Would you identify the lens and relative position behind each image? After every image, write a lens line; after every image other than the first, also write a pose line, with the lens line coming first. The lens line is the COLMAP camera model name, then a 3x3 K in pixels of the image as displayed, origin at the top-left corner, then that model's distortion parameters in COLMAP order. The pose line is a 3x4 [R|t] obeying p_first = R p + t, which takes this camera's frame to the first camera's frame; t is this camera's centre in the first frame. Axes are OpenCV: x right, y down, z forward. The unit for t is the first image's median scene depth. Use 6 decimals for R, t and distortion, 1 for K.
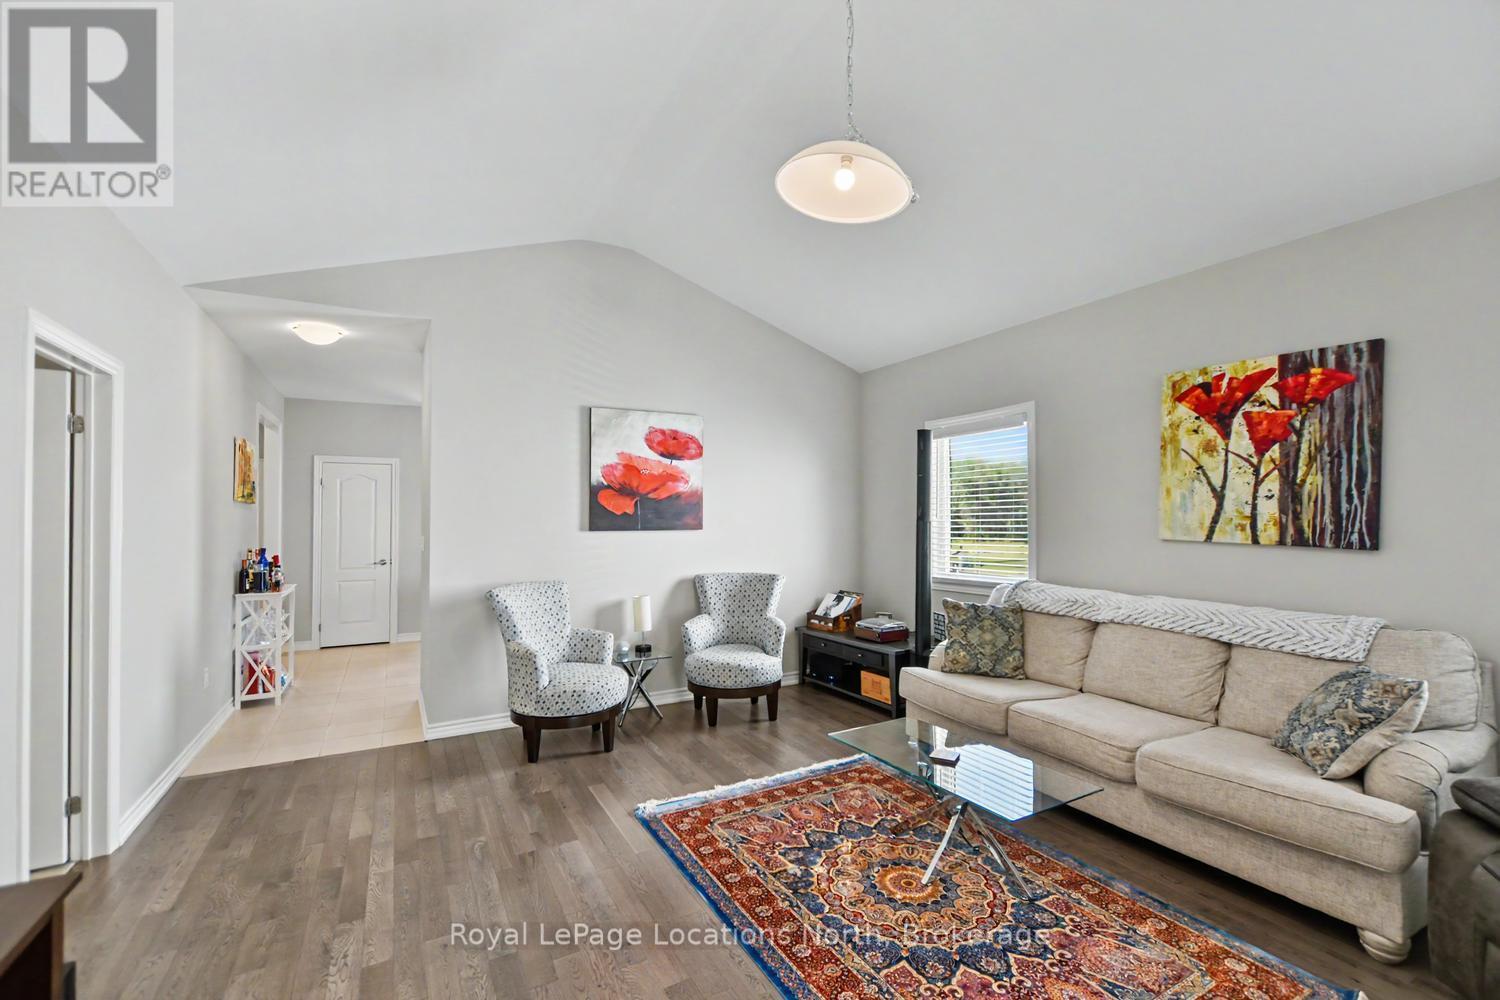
lens RADIAL K [[655.3, 0, 750.3], [0, 655.3, 504.3], [0, 0, 1]] dist [0.007159, -0.001703]
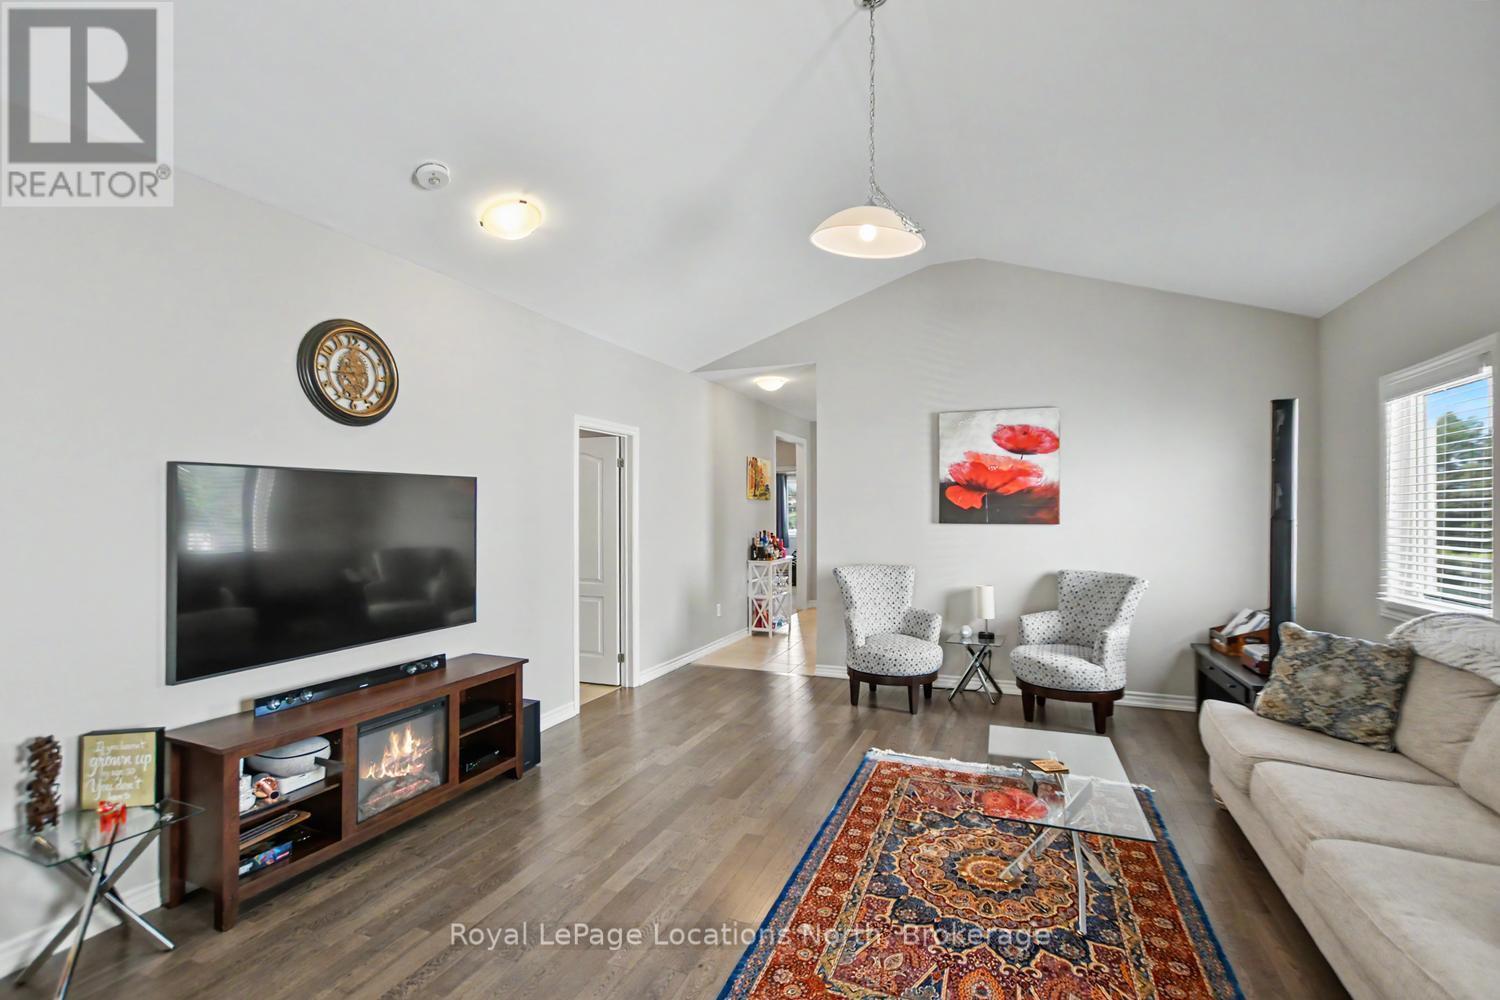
lens RADIAL K [[655.3, 0, 745.9], [0, 655.3, 502.6], [0, 0, 1]] dist [0.007159, -0.001703]
pose [[0.632986, -0.003405, -0.774156, 0.590561], [0.013581, 0.999885, 0.006707, -0.010225], [0.774044, -0.014759, 0.632960, 0.045664]]
